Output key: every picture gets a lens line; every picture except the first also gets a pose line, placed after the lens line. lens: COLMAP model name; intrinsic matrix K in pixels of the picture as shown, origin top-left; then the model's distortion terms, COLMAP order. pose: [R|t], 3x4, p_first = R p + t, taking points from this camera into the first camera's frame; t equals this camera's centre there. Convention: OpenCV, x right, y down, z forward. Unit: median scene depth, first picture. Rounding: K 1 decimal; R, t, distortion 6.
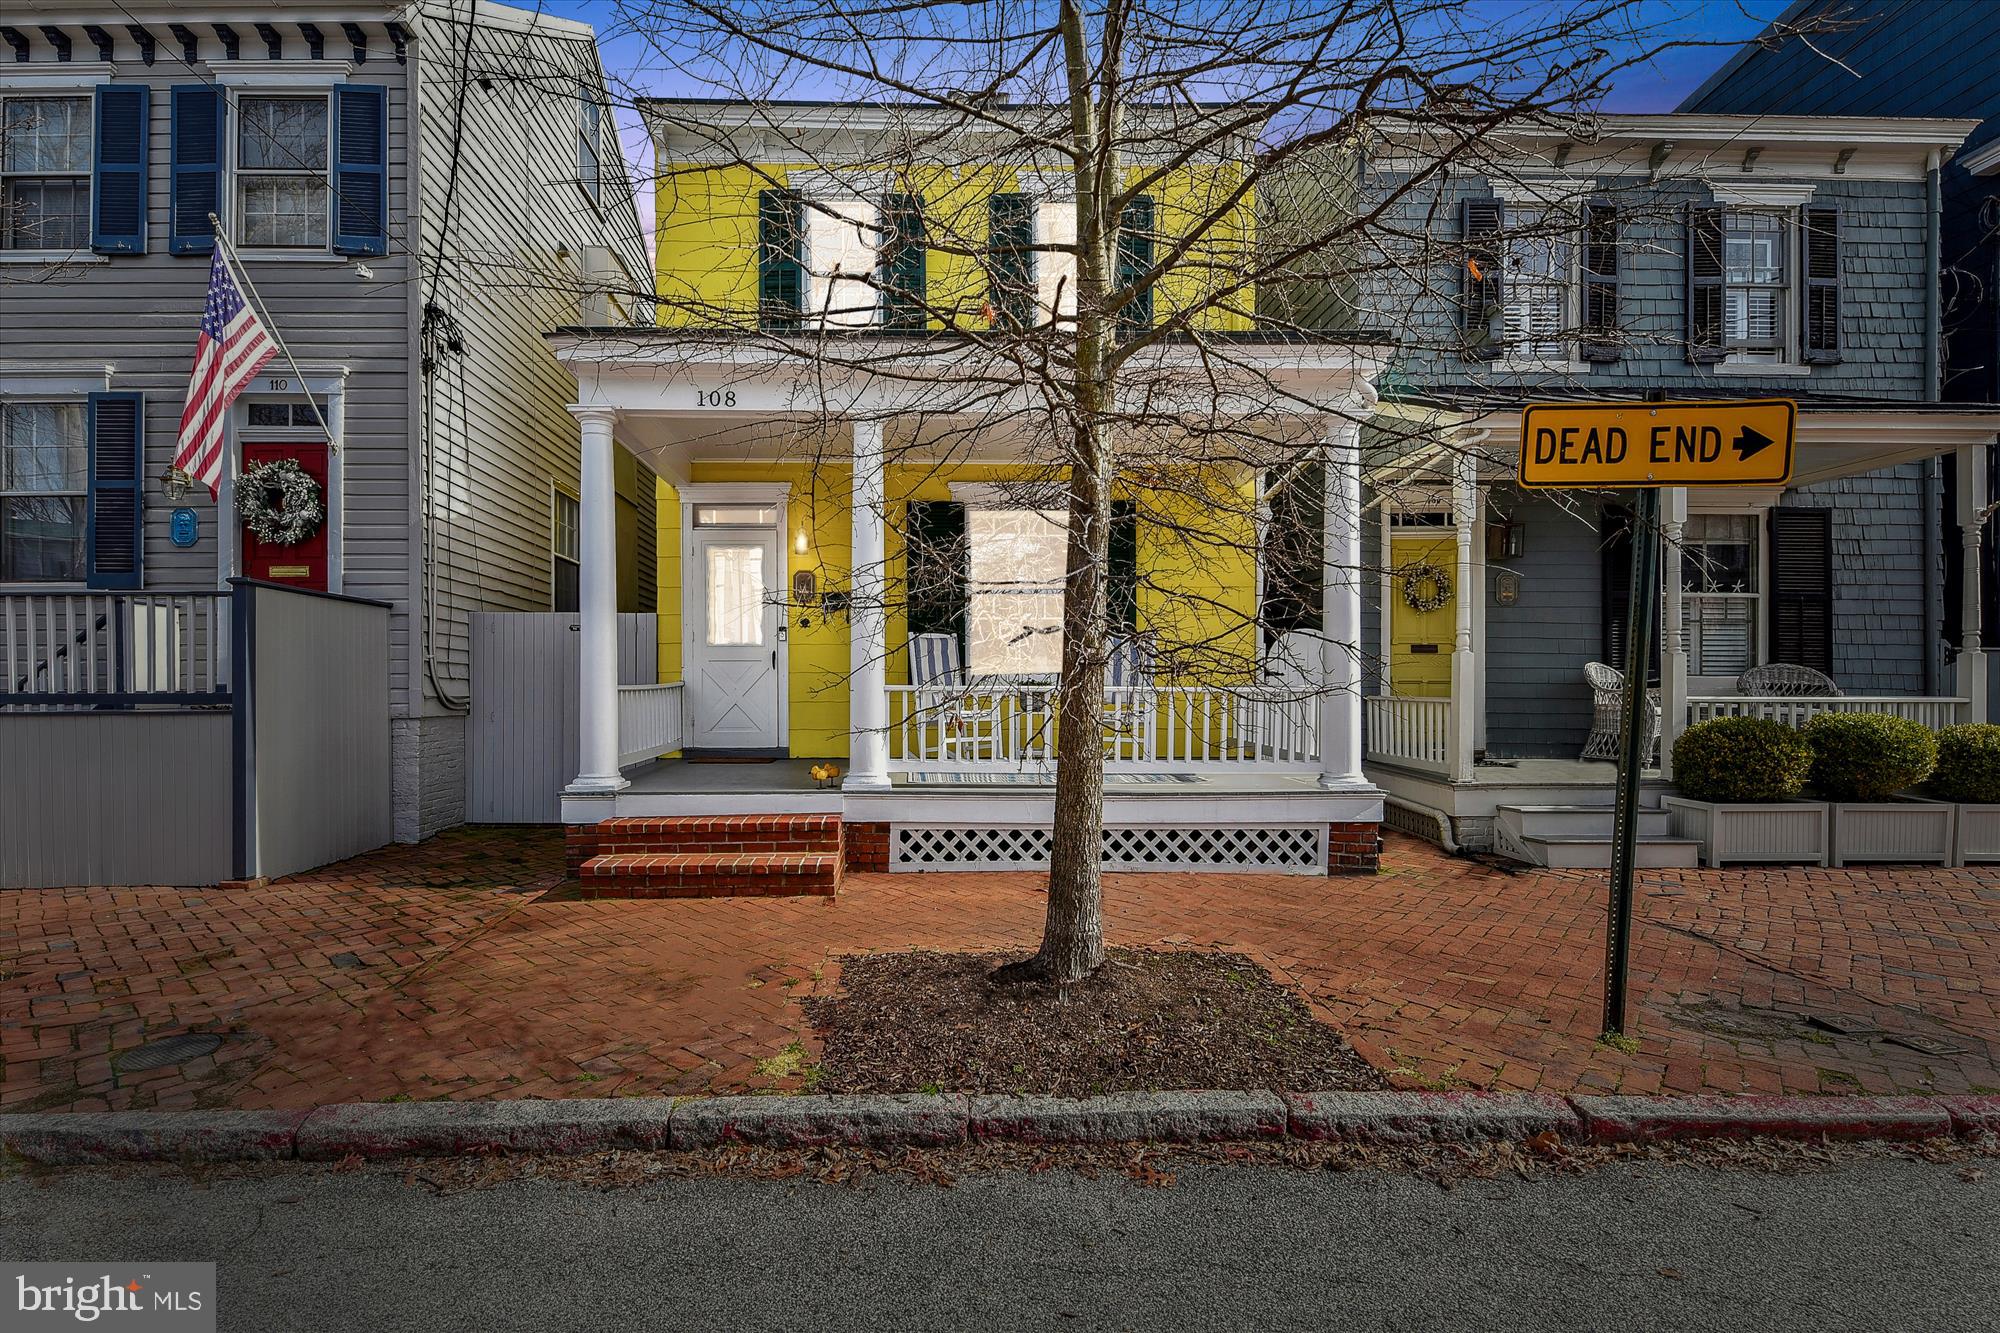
lens RADIAL K [[925.8, 0, 965.7], [0, 925.8, 697.5], [0, 0, 1]] dist [0.000014, -0.000401]
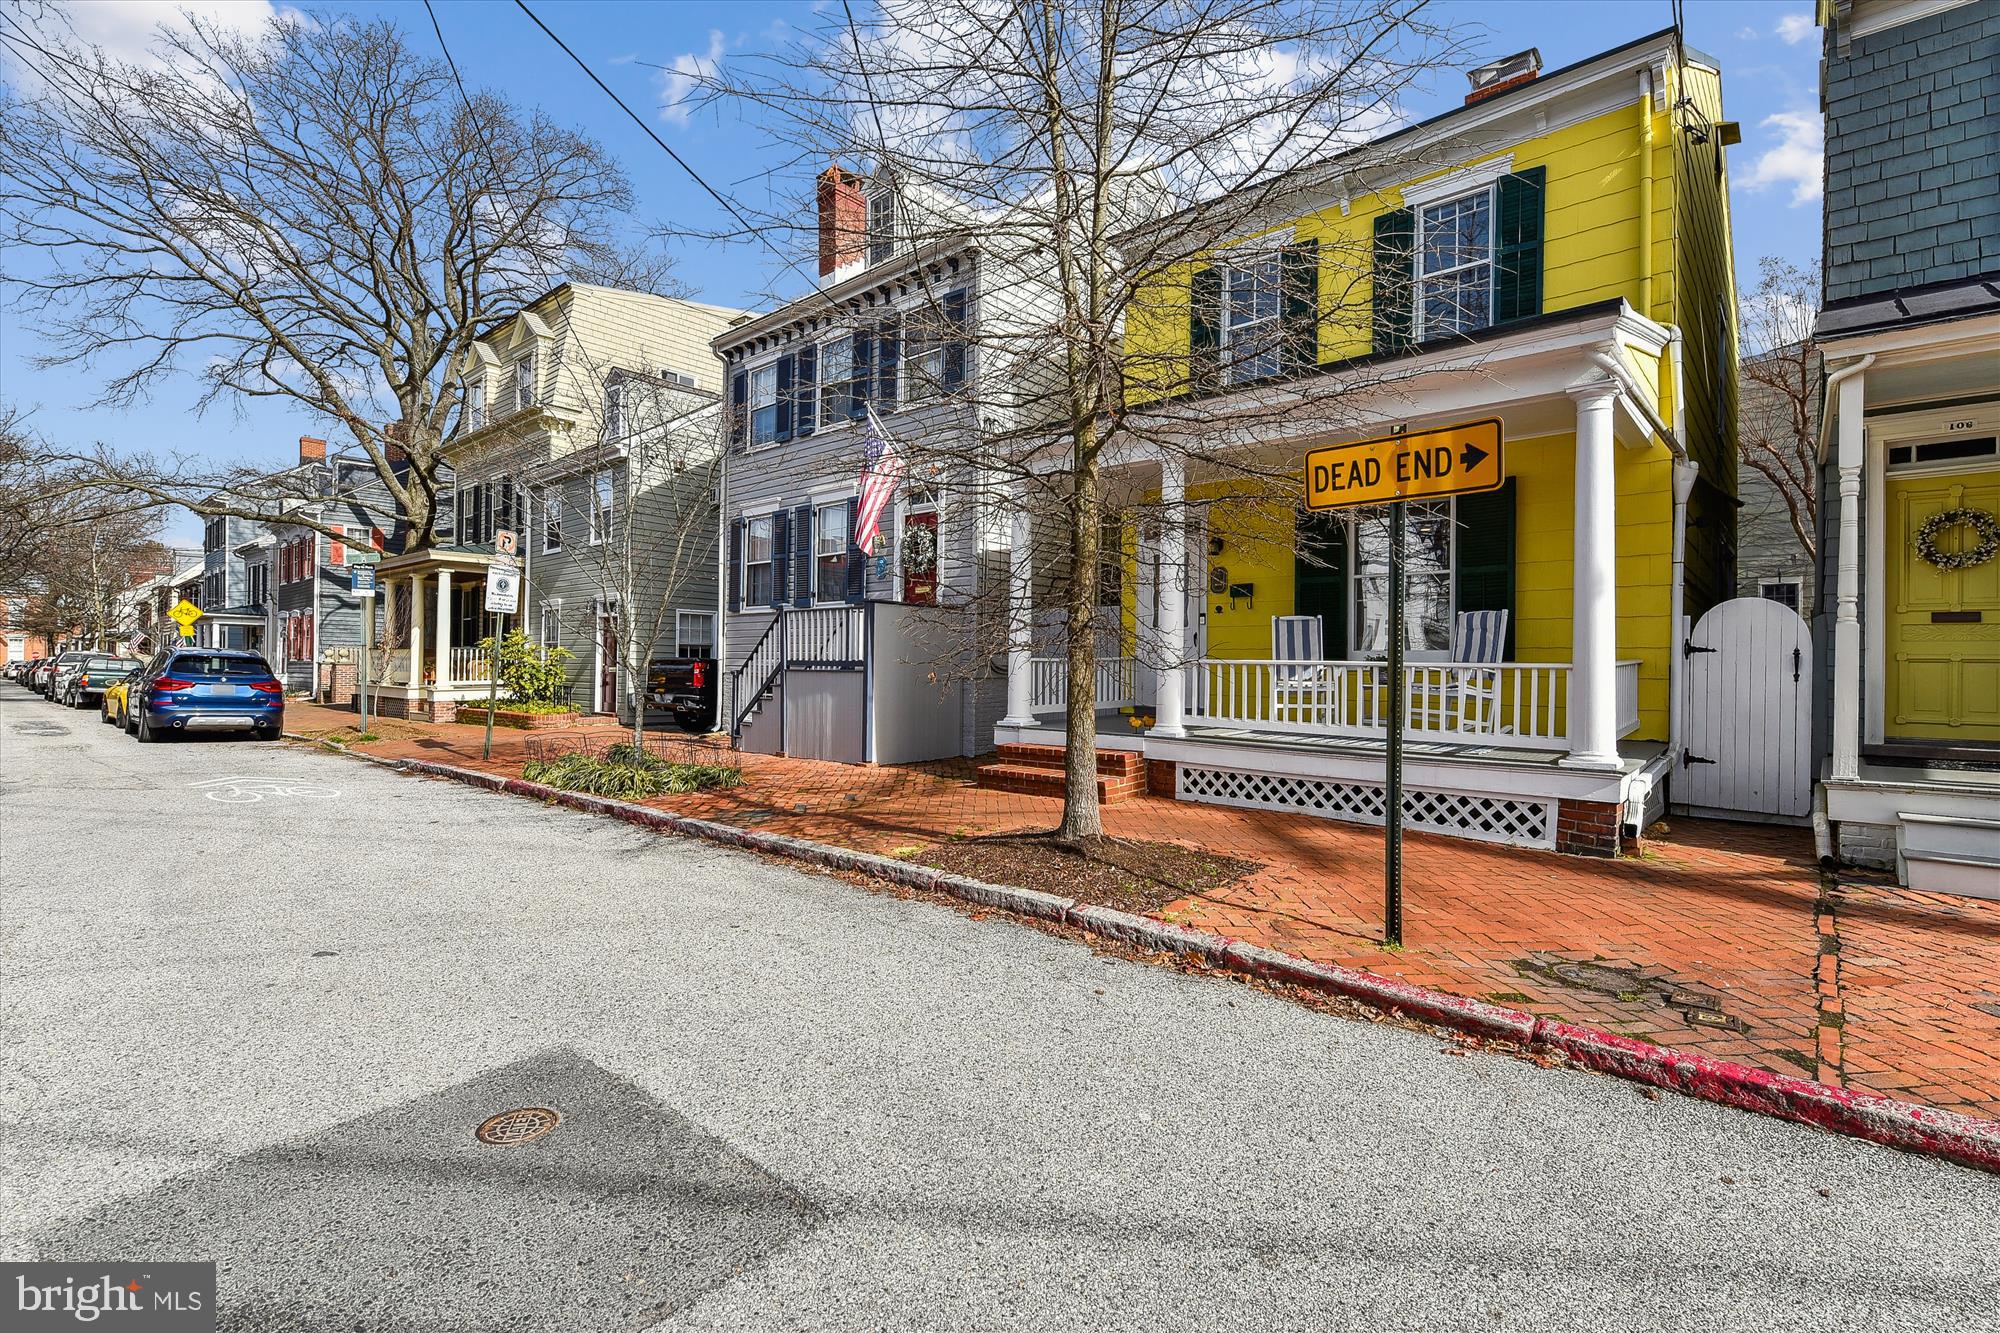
lens RADIAL K [[925.8, 0, 1000.2], [0, 925.8, 662.8], [0, 0, 1]] dist [0.000014, -0.000401]
pose [[0.725816, 0.008425, -0.687837, 0.648289], [-0.016680, 0.999847, -0.005354, 0.003483], [0.687687, 0.015360, 0.725845, -0.147168]]
